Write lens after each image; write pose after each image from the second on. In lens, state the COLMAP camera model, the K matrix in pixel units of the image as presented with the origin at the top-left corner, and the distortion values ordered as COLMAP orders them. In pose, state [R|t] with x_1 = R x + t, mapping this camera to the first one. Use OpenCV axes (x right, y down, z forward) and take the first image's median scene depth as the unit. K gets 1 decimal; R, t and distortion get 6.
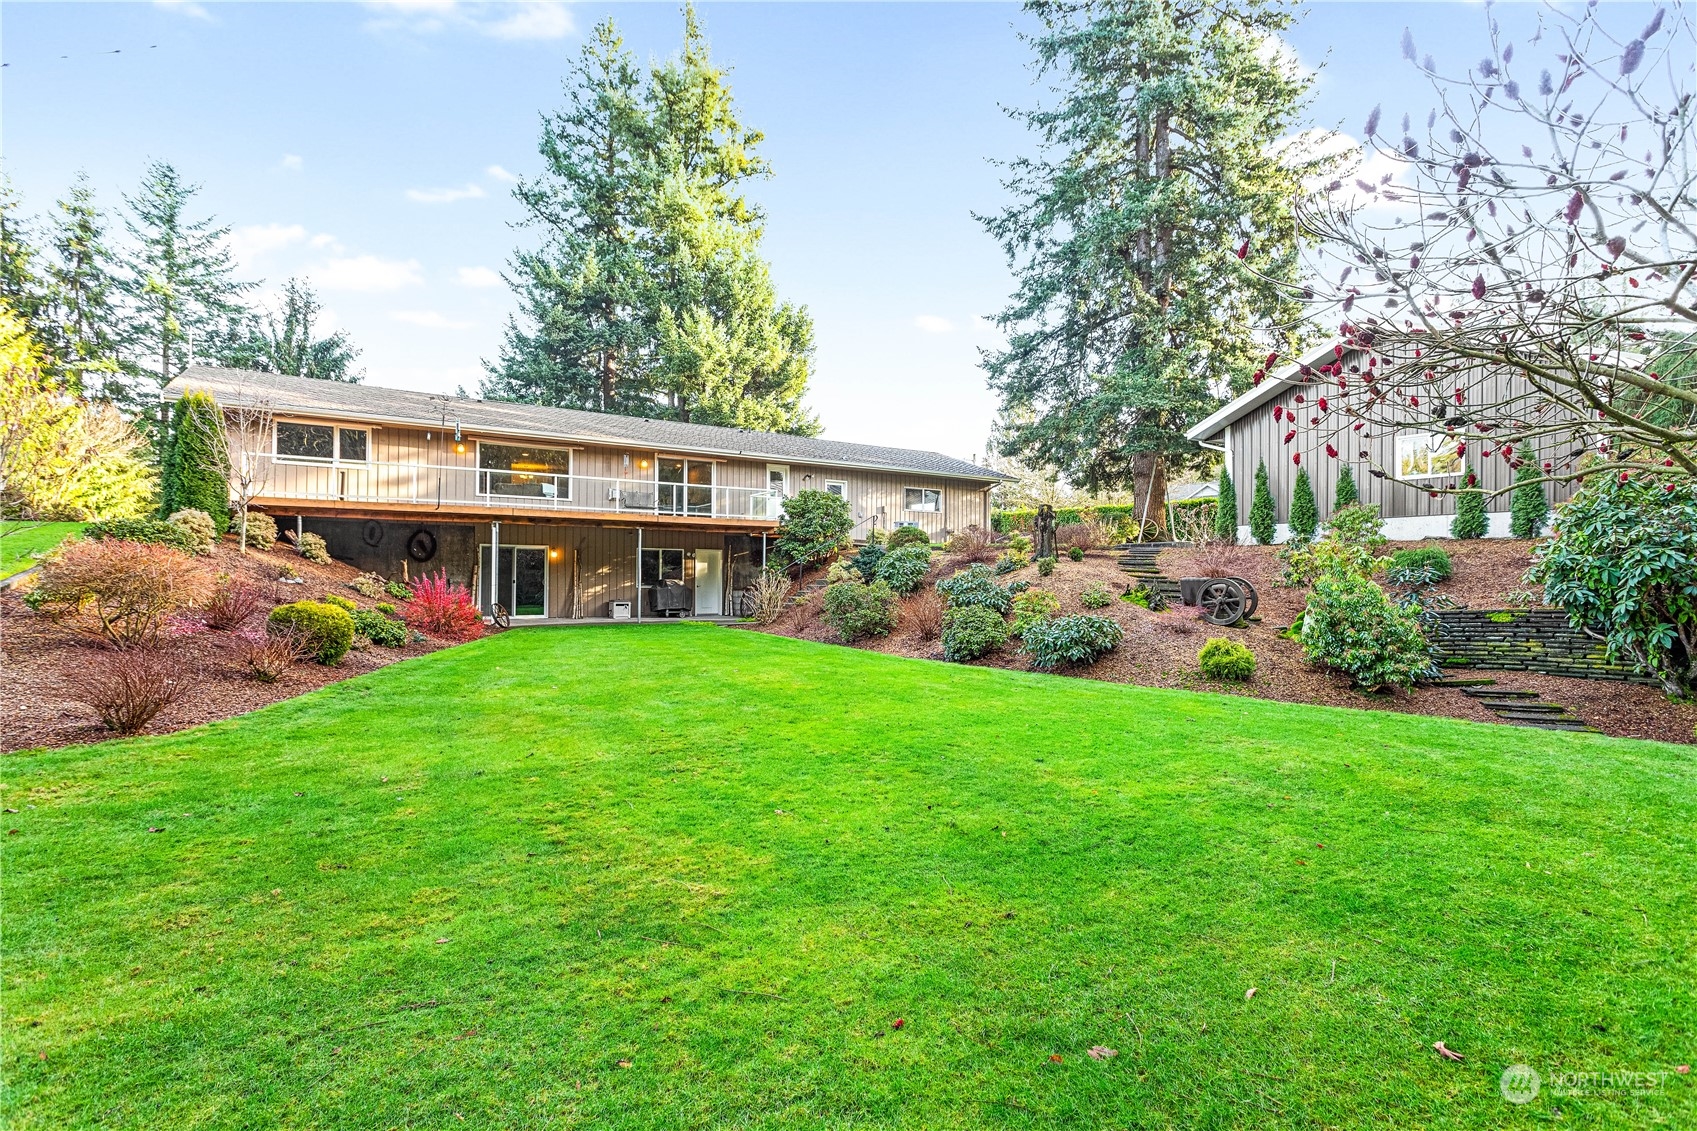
lens RADIAL K [[812.7, 0, 848.5], [0, 812.7, 565.5], [0, 0, 1]] dist [-0.004436, 0.004904]
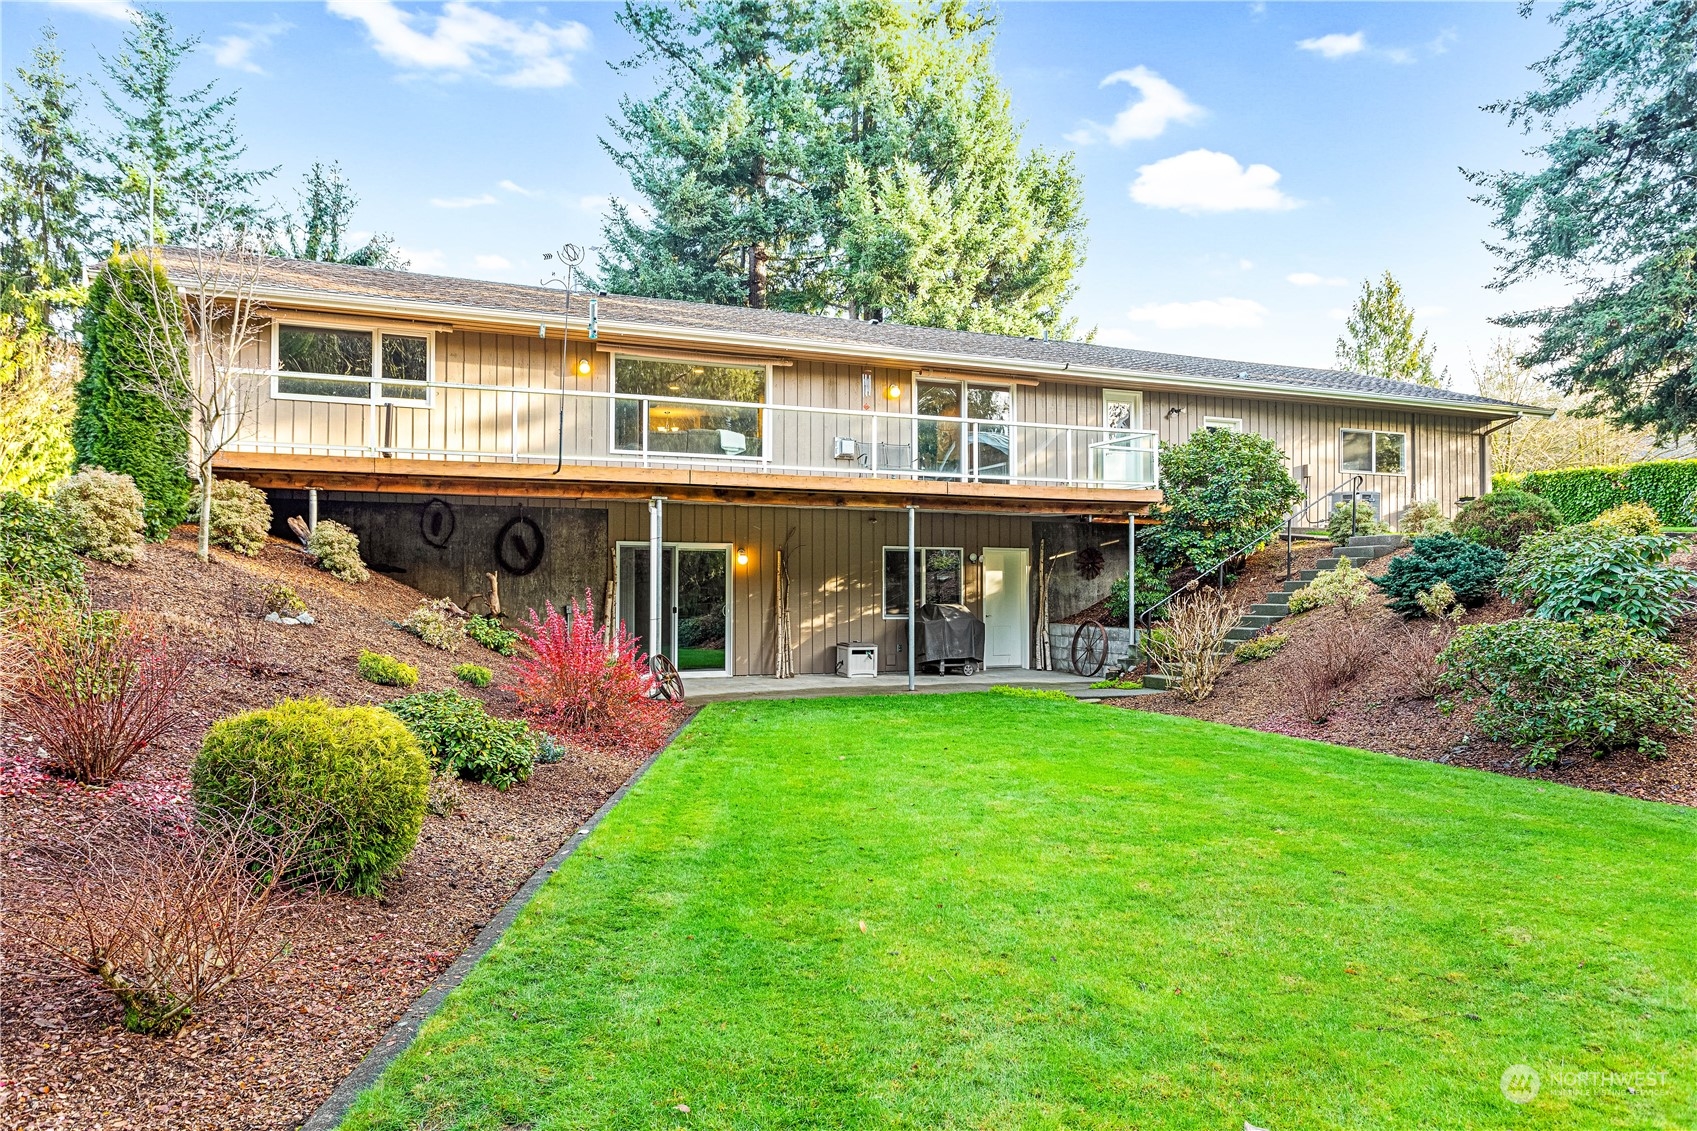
lens RADIAL K [[1152.8, 0, 848.5], [0, 1152.8, 565.5], [0, 0, 1]] dist [-0.004093, 0.002124]
pose [[0.984937, -0.008662, -0.172695, -0.086138], [0.007402, 0.999941, -0.007940, -0.001534], [0.172753, 0.006542, 0.984943, 0.135841]]
